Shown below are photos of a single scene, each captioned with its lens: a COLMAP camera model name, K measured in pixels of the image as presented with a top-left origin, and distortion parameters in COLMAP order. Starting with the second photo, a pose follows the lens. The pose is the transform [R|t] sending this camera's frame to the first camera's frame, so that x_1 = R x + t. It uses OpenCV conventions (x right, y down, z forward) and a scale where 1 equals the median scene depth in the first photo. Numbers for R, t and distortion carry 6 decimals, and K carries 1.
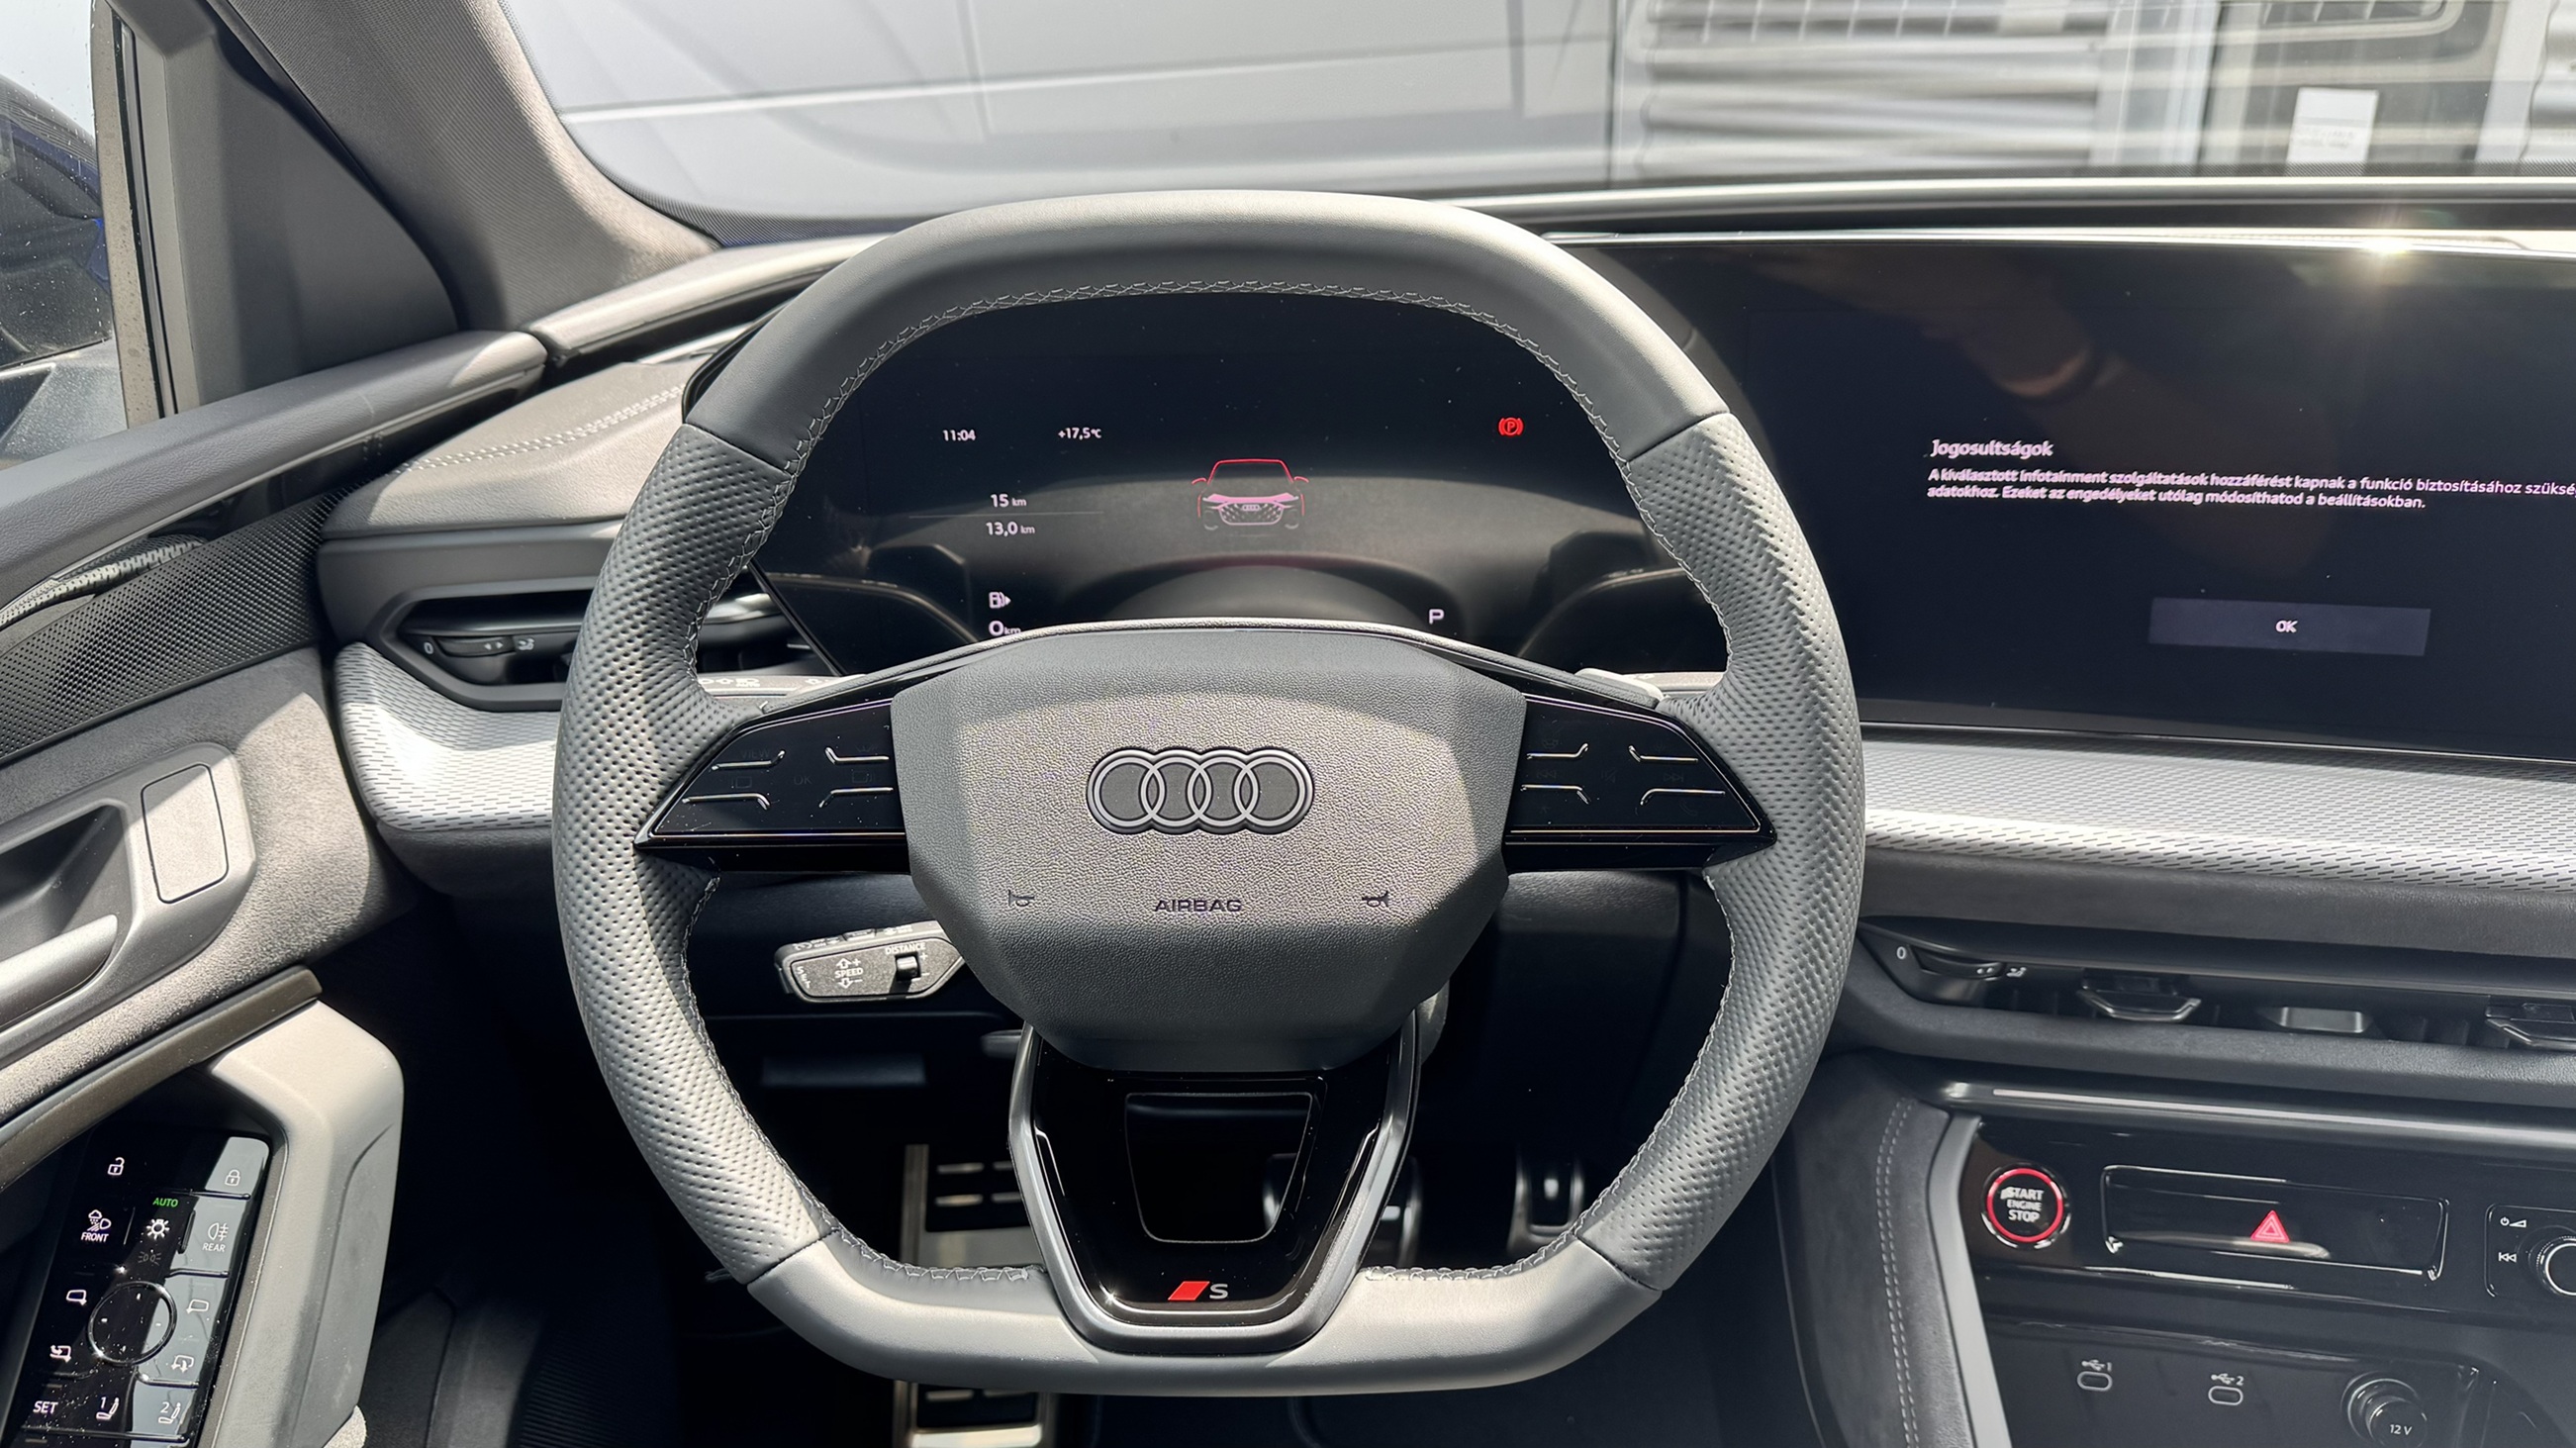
lens RADIAL K [[1832.7, 0, 1289.1], [0, 1832.7, 724.1], [0, 0, 1]] dist [0.058591, -0.061555]
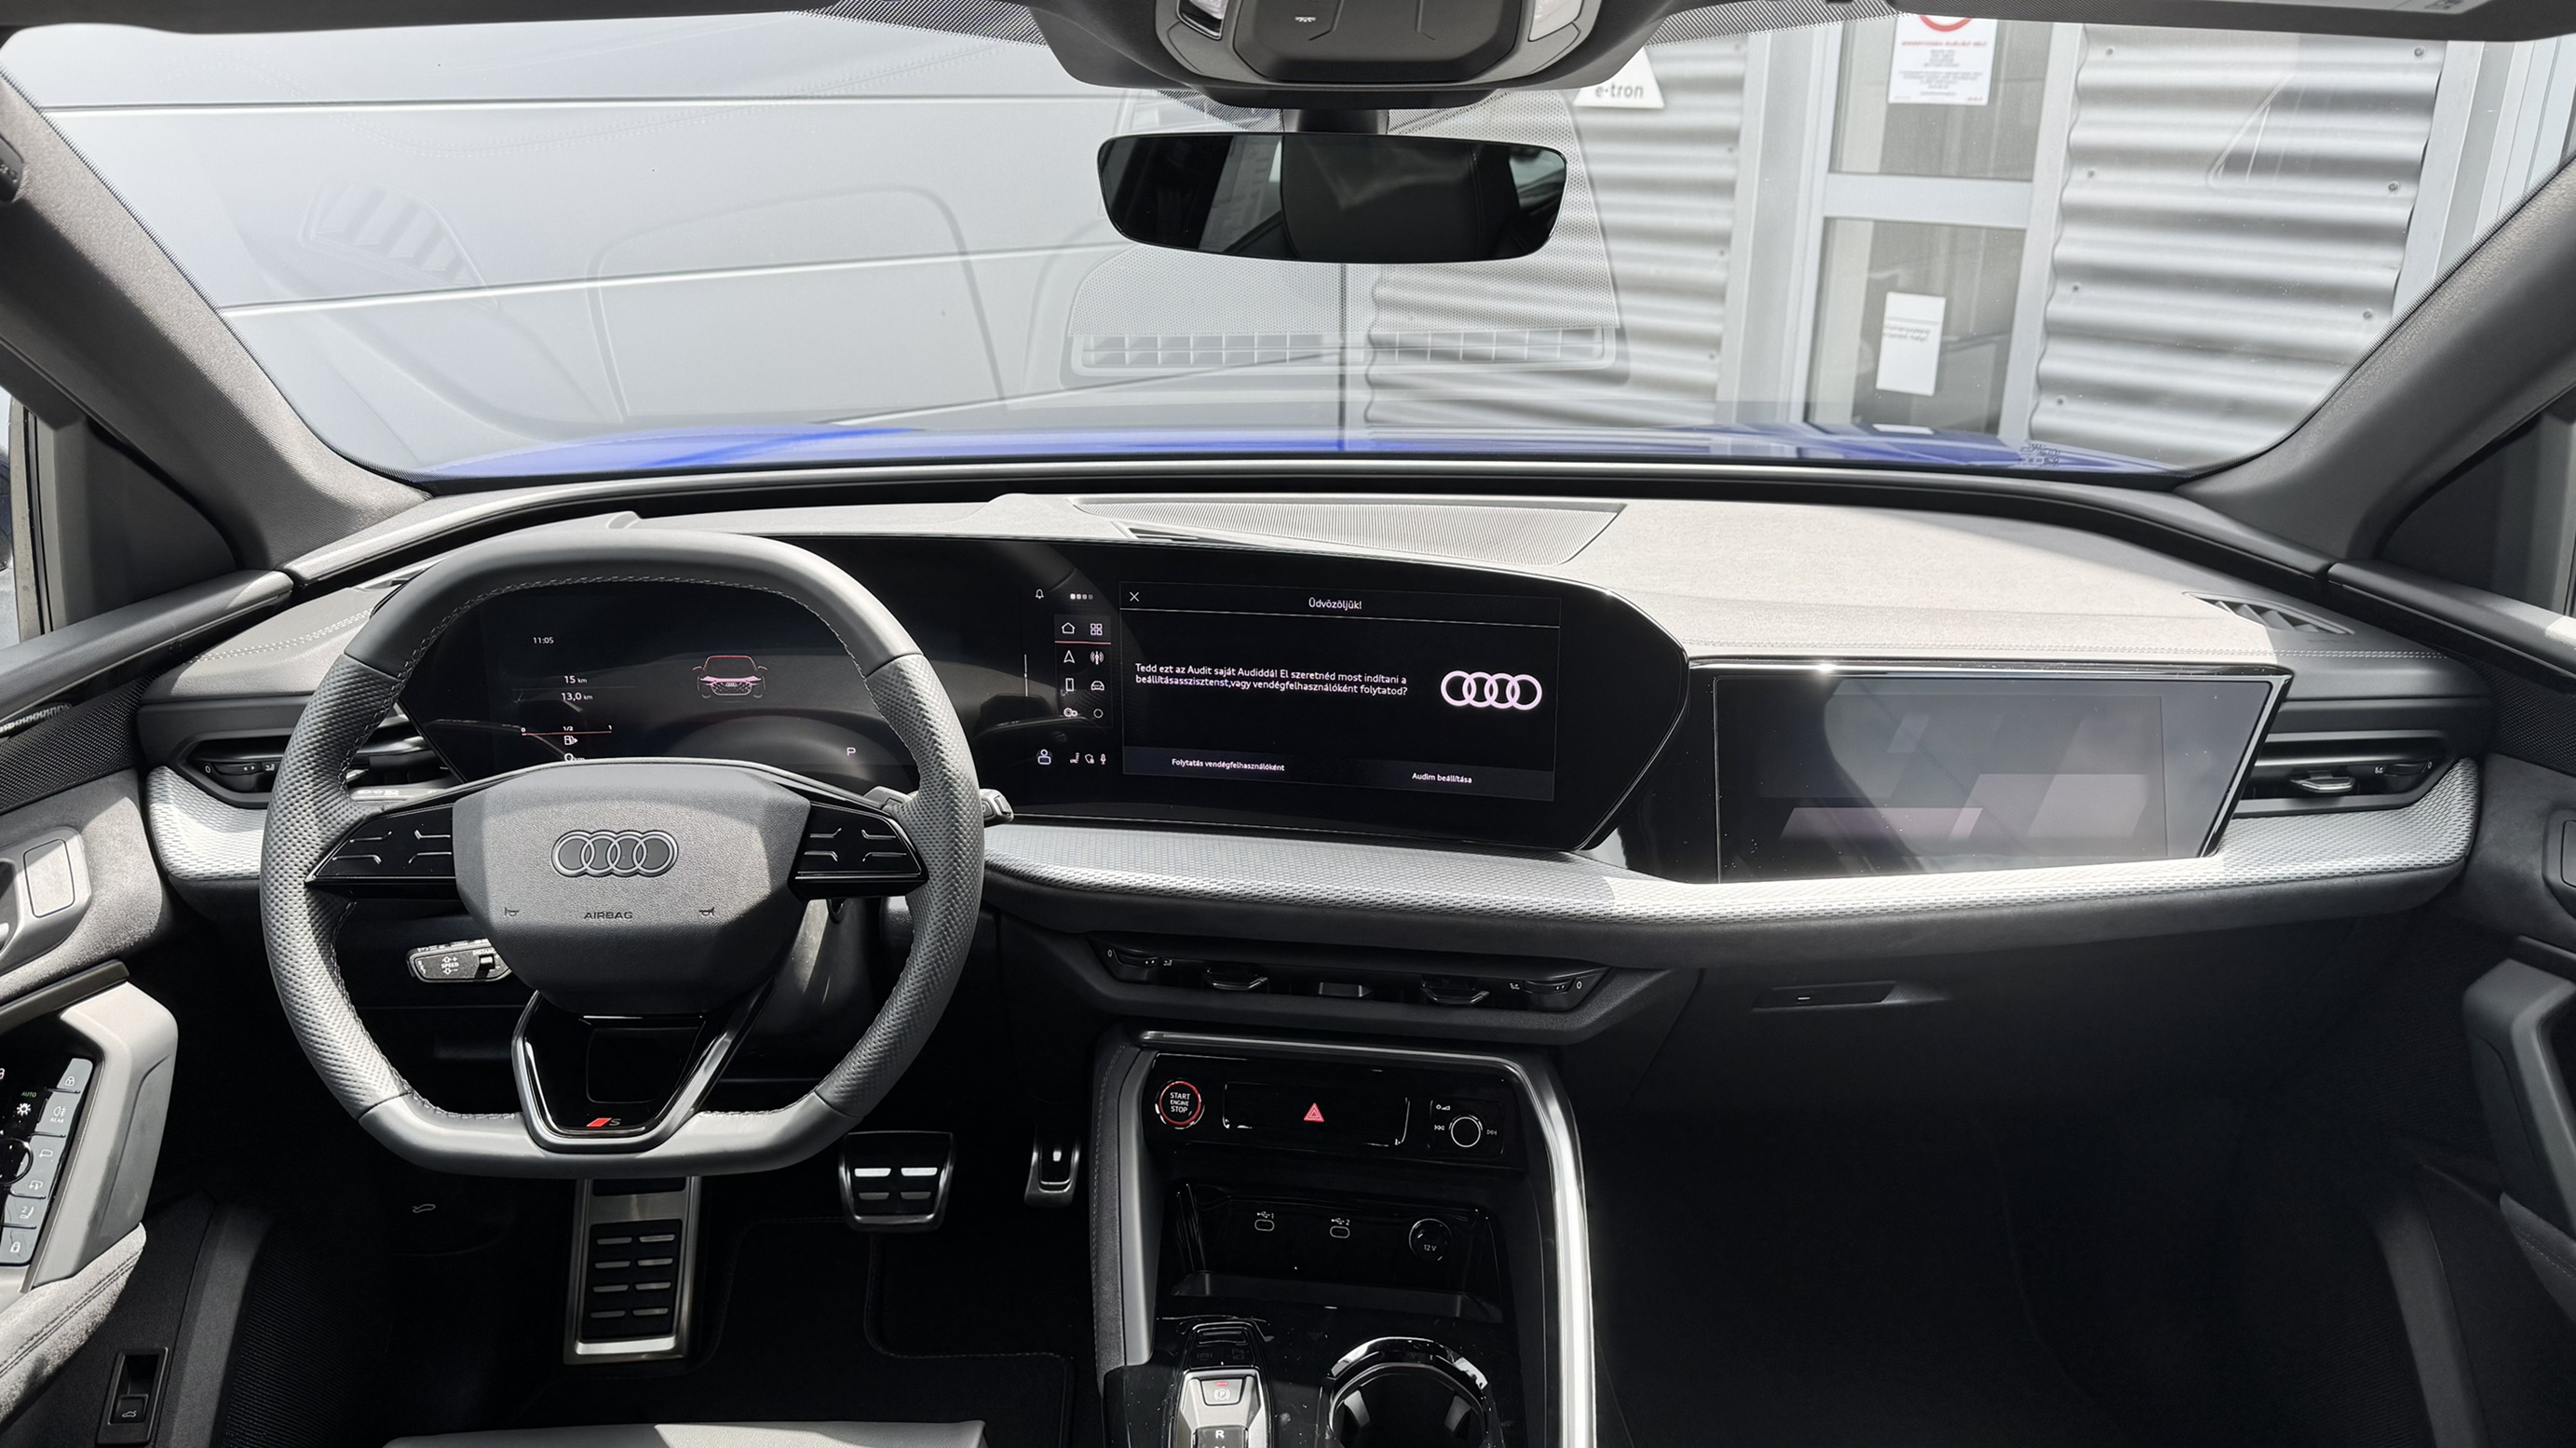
lens RADIAL K [[1832.5, 0, 1289.1], [0, 1832.5, 724.1], [0, 0, 1]] dist [0.058591, -0.061555]
pose [[0.998686, 0.005200, 0.050986, 0.456977], [-0.002740, 0.998834, -0.048199, -0.005555], [-0.051177, 0.047996, 0.997536, -0.771577]]
